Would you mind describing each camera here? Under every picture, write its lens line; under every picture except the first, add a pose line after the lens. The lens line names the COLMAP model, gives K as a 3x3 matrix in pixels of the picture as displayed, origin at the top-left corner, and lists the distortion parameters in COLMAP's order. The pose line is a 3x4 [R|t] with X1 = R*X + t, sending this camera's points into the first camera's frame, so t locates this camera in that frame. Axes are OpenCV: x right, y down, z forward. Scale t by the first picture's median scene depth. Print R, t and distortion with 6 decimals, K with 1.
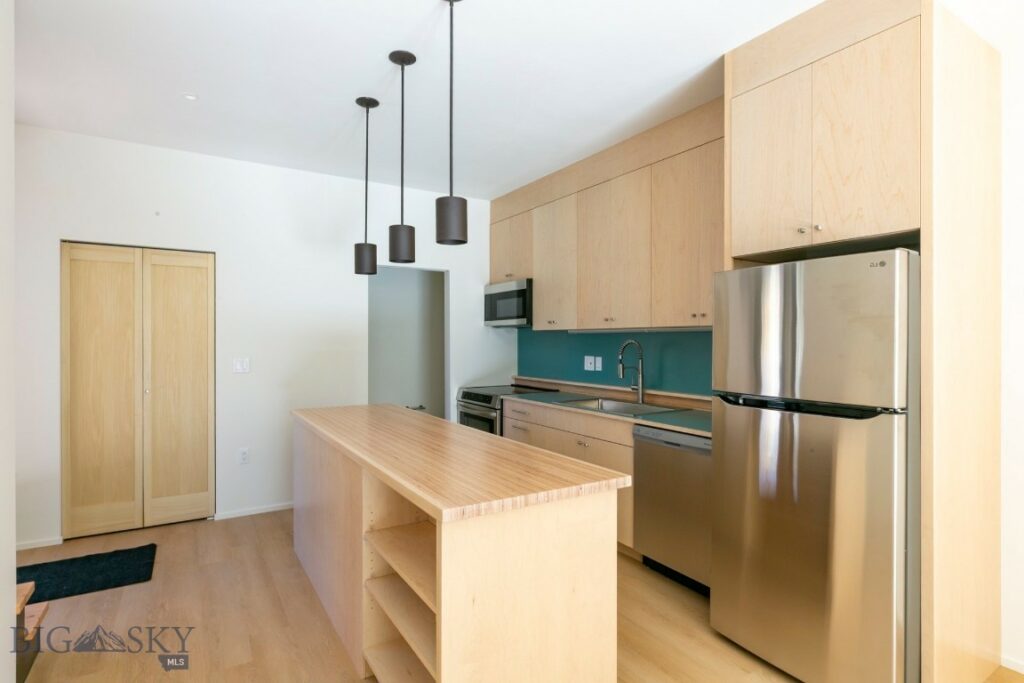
lens RADIAL K [[523.7, 0, 512.8], [0, 523.7, 343.9], [0, 0, 1]] dist [-0.009915, 0.002584]
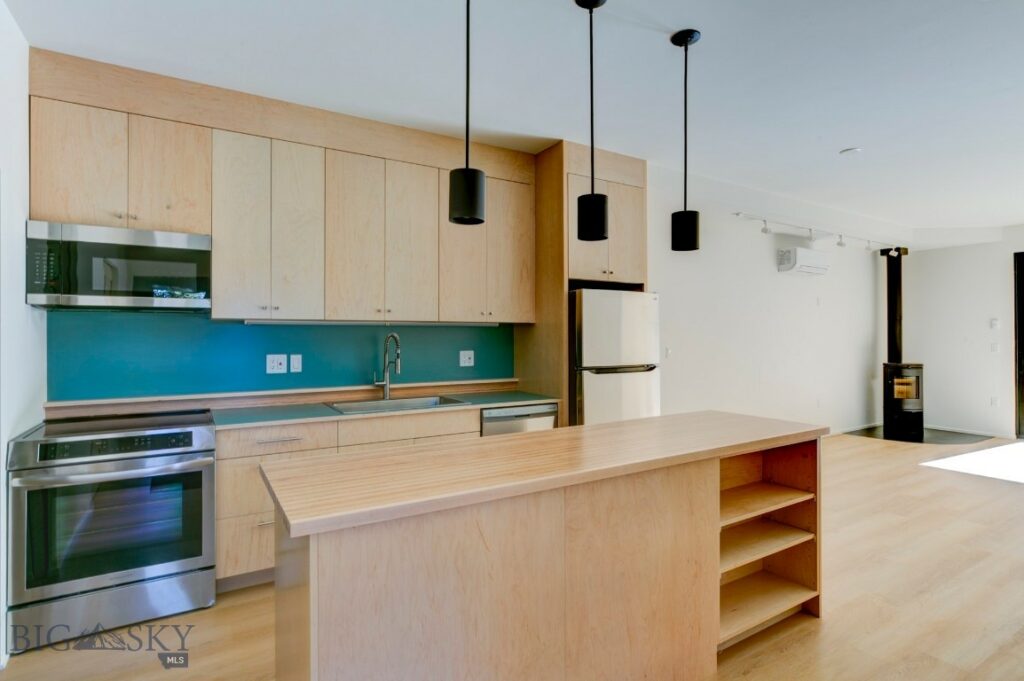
lens RADIAL K [[523.7, 0, 515.0], [0, 523.7, 333.8], [0, 0, 1]] dist [-0.009915, 0.002584]
pose [[-0.000683, 0.000313, 1.000000, -0.719721], [0.007194, 0.999974, -0.000308, -0.004715], [-0.999974, 0.007194, -0.000686, 0.764541]]
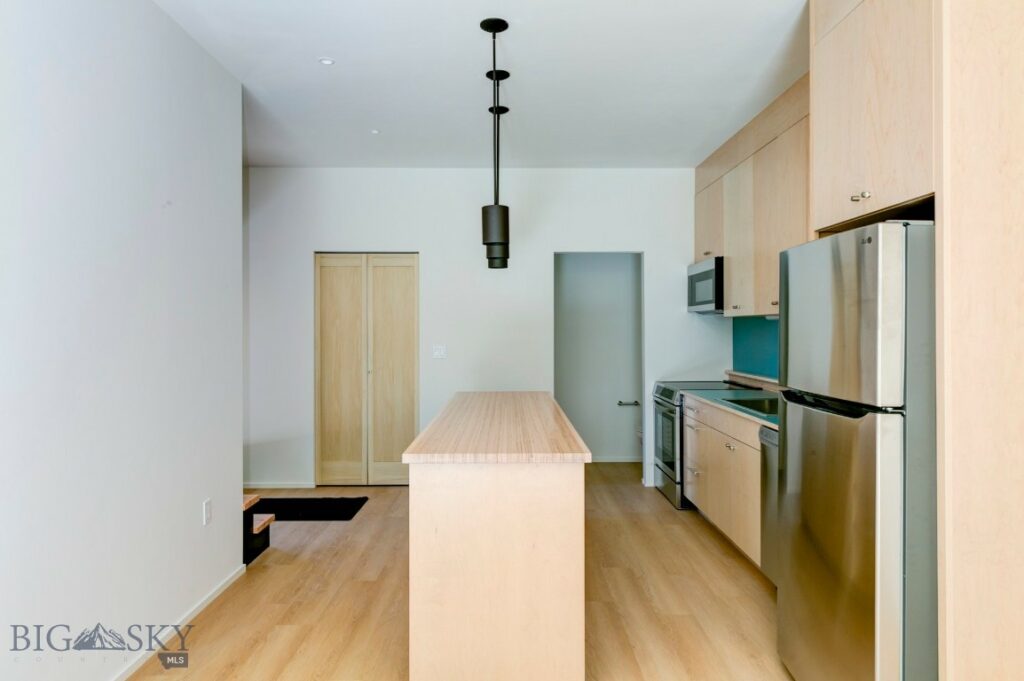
lens RADIAL K [[649.3, 0, 508.0], [0, 649.3, 327.5], [0, 0, 1]] dist [-0.019551, -0.000757]
pose [[0.852318, -0.004286, -0.523006, 0.350810], [-0.000118, 0.999965, -0.008386, 0.000876], [0.523024, 0.007209, 0.852288, -0.106820]]
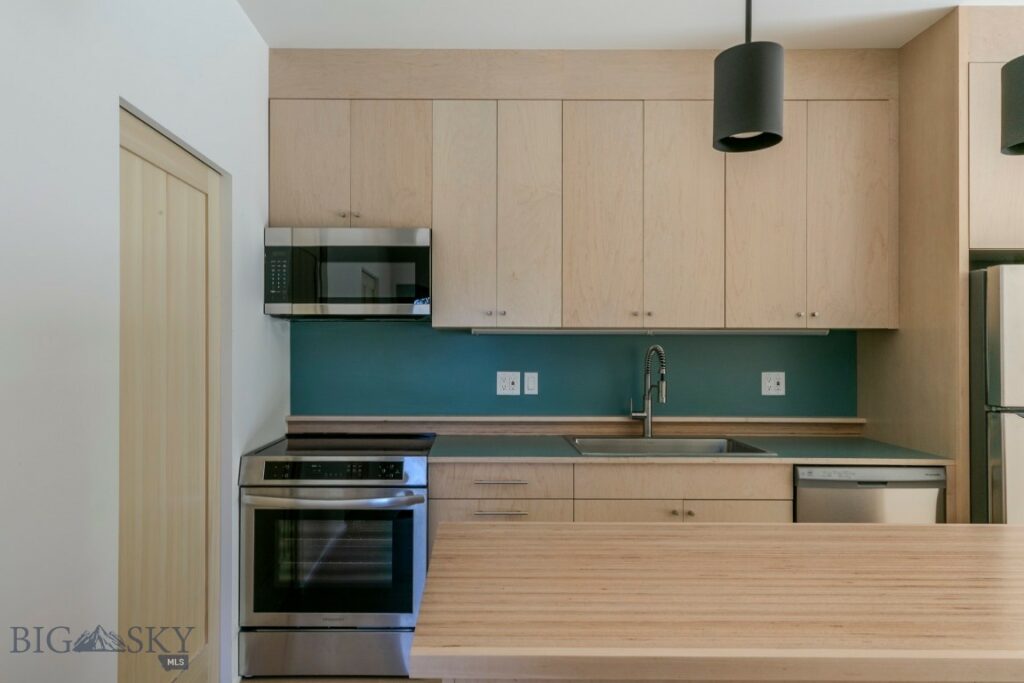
lens RADIAL K [[630.1, 0, 472.5], [0, 630.1, 343.4], [0, 0, 1]] dist [0.004836, 0.001828]
pose [[0.528684, 0.005141, 0.848803, -0.586261], [0.003218, 0.999962, -0.008061, -0.004313], [-0.848813, 0.006993, 0.528647, 0.756466]]
